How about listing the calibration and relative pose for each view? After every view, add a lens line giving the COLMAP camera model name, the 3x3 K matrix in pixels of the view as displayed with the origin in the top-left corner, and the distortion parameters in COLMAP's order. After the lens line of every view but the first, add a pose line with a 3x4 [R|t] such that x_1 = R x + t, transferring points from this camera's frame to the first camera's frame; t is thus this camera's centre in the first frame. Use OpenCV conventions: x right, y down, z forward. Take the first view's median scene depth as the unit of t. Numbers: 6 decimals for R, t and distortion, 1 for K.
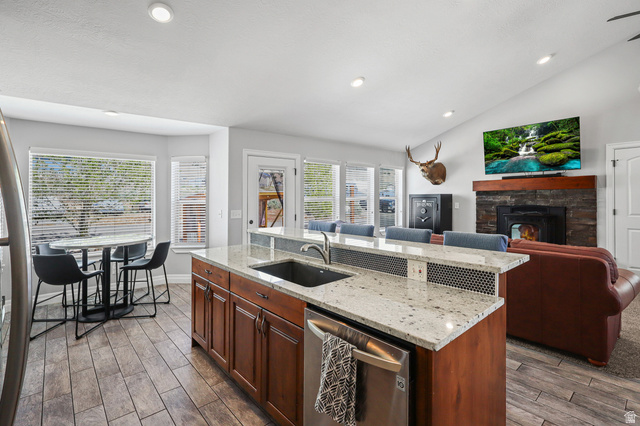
lens RADIAL K [[308.0, 0, 320.3], [0, 308.0, 187.0], [0, 0, 1]] dist [0.000481, 0.000380]
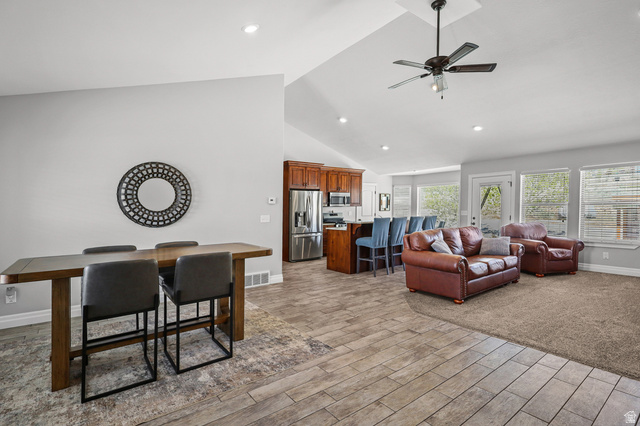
lens RADIAL K [[306.8, 0, 315.4], [0, 306.8, 220.8], [0, 0, 1]] dist [-0.000519, -0.000106]
pose [[-0.086624, 0.054870, -0.994729, 1.329247], [0.045229, 0.997669, 0.051093, 0.003856], [0.995214, -0.040565, -0.088904, 0.261202]]
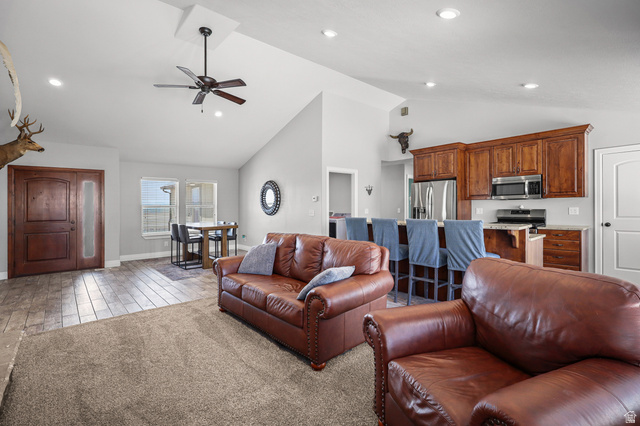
lens RADIAL K [[285.4, 0, 310.5], [0, 285.4, 211.6], [0, 0, 1]] dist [0.000274, 0.000081]
pose [[-0.999523, 0.030875, 0.000840, 0.325831], [0.030858, 0.999396, -0.015960, 0.054034], [-0.001332, -0.015926, -0.999872, 1.216246]]
